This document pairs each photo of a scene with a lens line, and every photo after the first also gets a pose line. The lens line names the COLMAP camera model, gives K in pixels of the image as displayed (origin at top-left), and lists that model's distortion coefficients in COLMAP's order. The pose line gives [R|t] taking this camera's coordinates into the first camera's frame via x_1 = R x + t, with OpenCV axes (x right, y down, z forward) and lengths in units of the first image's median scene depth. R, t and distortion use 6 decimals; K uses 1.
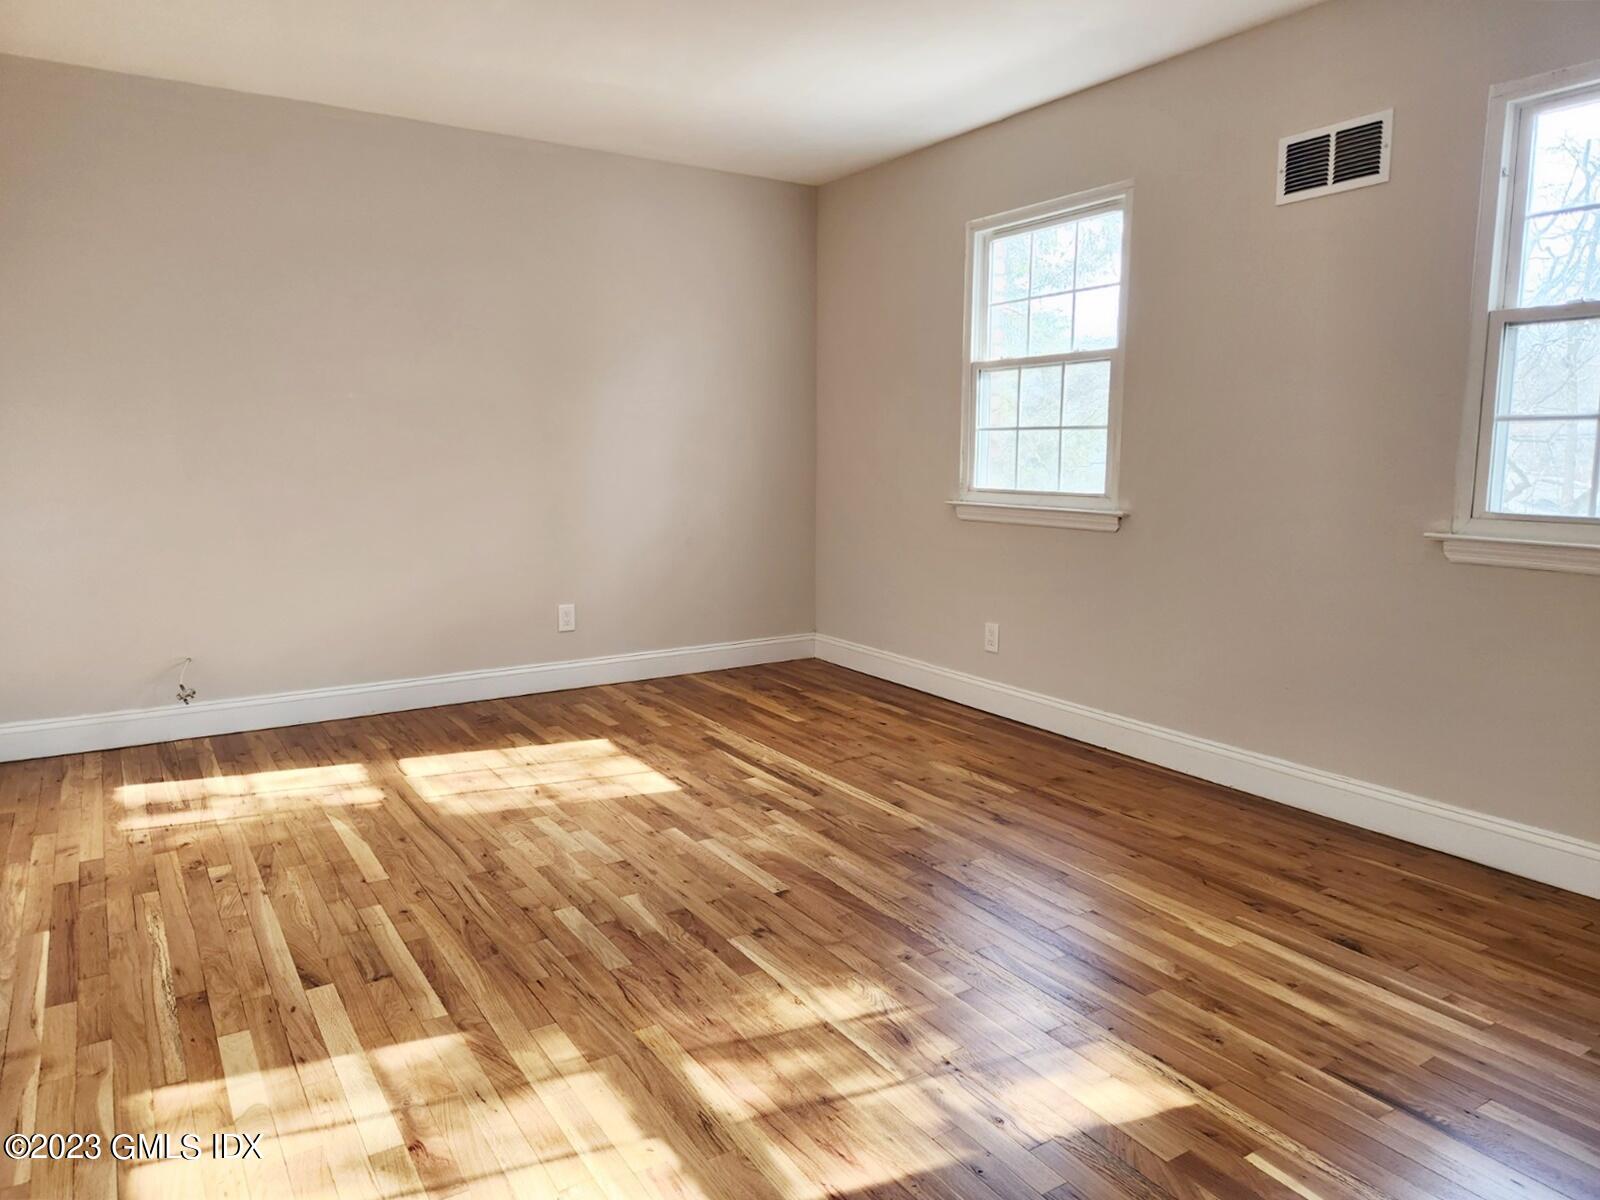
lens RADIAL K [[1075.6, 0, 797.4], [0, 1075.6, 605.0], [0, 0, 1]] dist [0.064692, -0.046469]
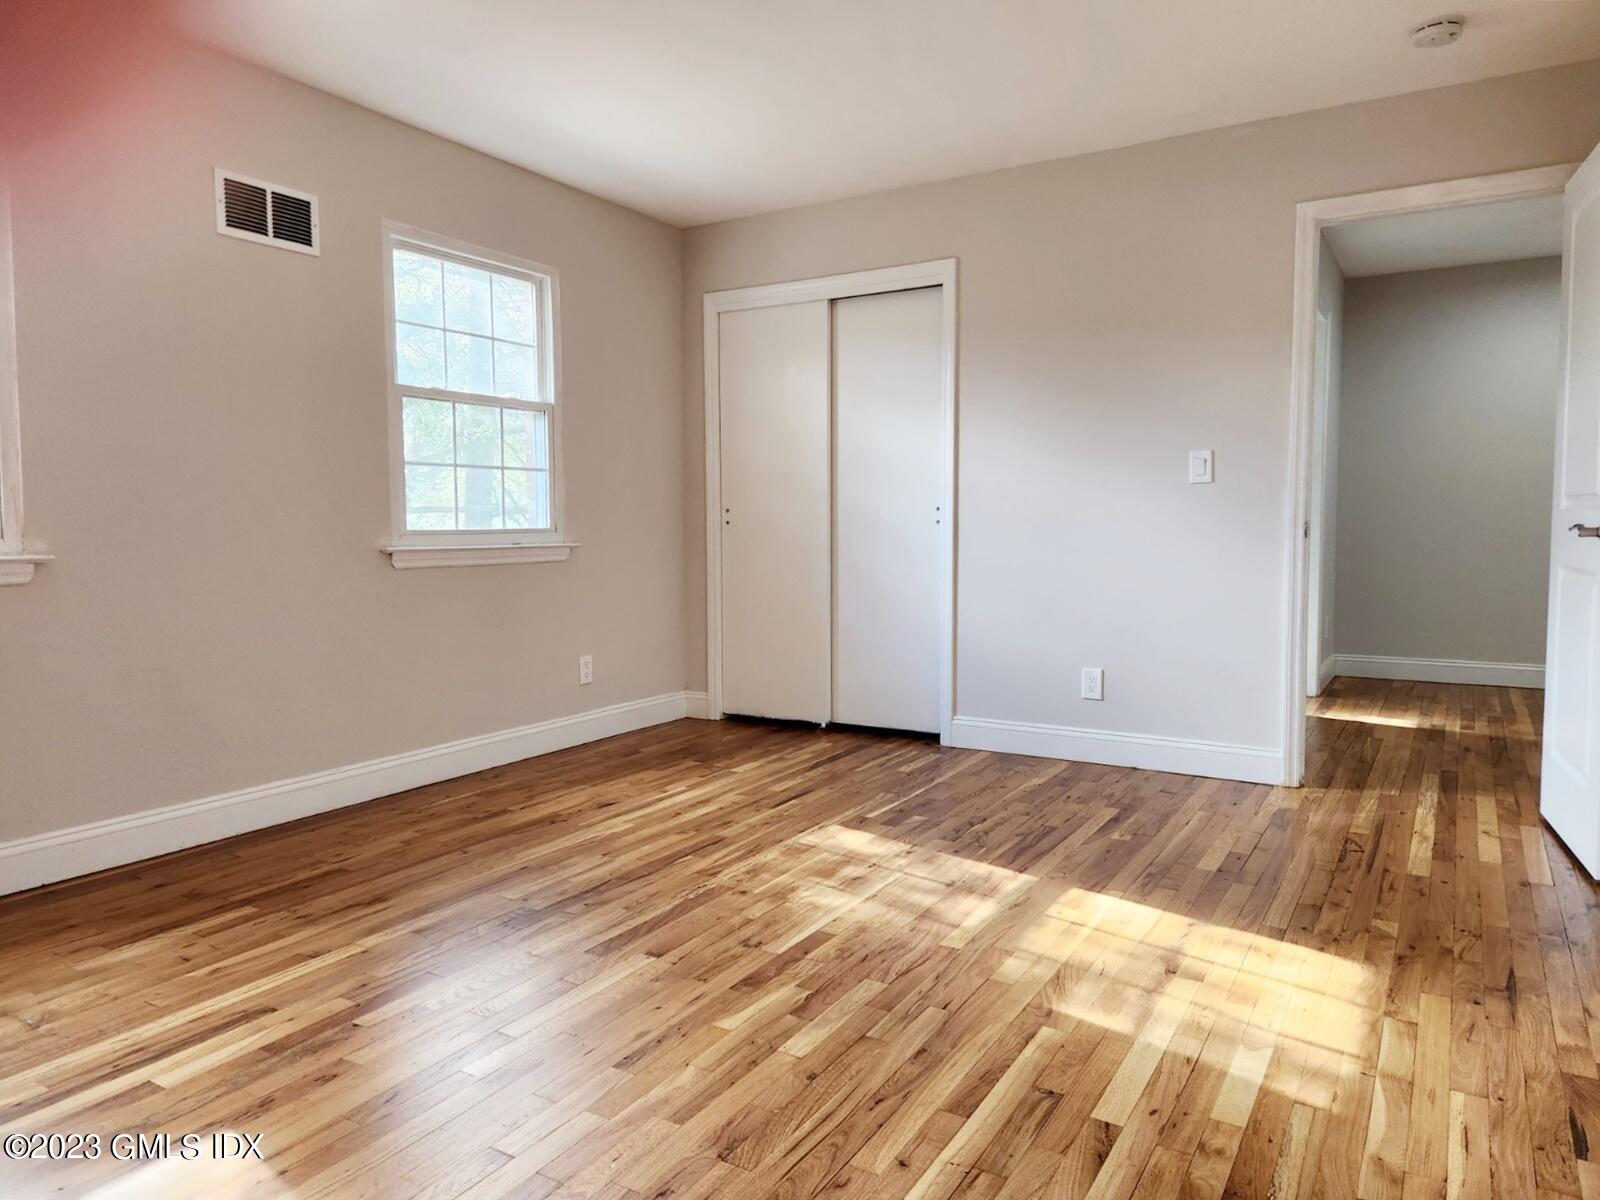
lens RADIAL K [[1075.6, 0, 793.8], [0, 1075.6, 609.4], [0, 0, 1]] dist [0.064692, -0.046469]
pose [[-0.441067, -0.075921, 0.894257, -0.974505], [0.133541, 0.979771, 0.149047, -0.151976], [-0.887483, 0.185160, -0.422006, 1.408174]]
